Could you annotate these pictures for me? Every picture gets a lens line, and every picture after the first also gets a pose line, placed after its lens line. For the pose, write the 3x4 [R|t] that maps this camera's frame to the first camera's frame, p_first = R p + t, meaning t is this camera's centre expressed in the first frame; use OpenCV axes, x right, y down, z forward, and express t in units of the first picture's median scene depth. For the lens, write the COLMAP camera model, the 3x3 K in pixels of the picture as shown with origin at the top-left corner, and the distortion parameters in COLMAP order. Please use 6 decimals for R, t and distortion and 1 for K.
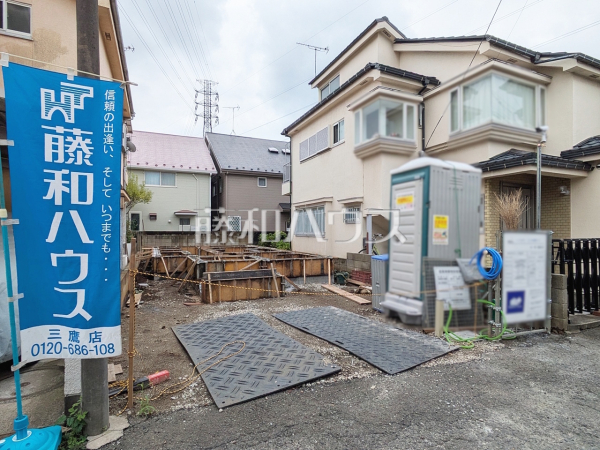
lens RADIAL K [[328.9, 0, 303.3], [0, 328.9, 227.4], [0, 0, 1]] dist [0.001680, 0.000233]
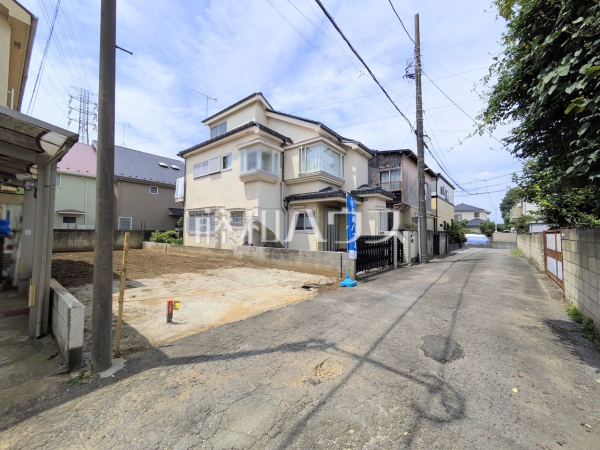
lens RADIAL K [[236.7, 0, 299.4], [0, 236.7, 223.7], [0, 0, 1]] dist [0.001919, 0.000905]
pose [[0.890450, 0.027607, 0.454242, -0.097524], [-0.017618, 0.999501, -0.026209, 0.003363], [-0.454739, 0.015335, 0.890493, -0.081435]]
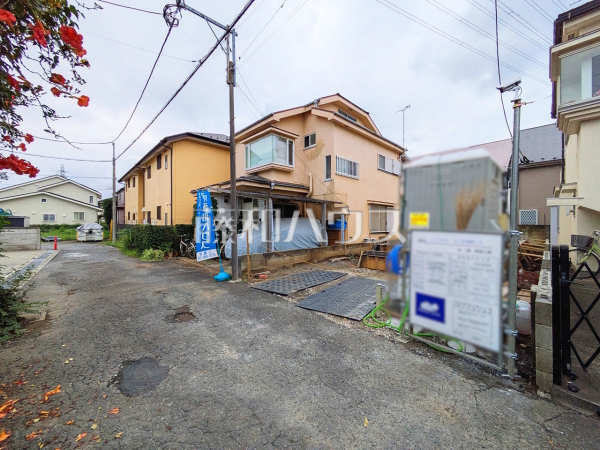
lens RADIAL K [[236.7, 0, 299.7], [0, 236.7, 223.1], [0, 0, 1]] dist [0.001919, 0.000905]
pose [[0.328735, 0.000018, -0.944422, 0.579572], [0.010186, 0.999942, 0.003565, -0.006334], [0.944367, -0.010791, 0.328716, 0.226025]]
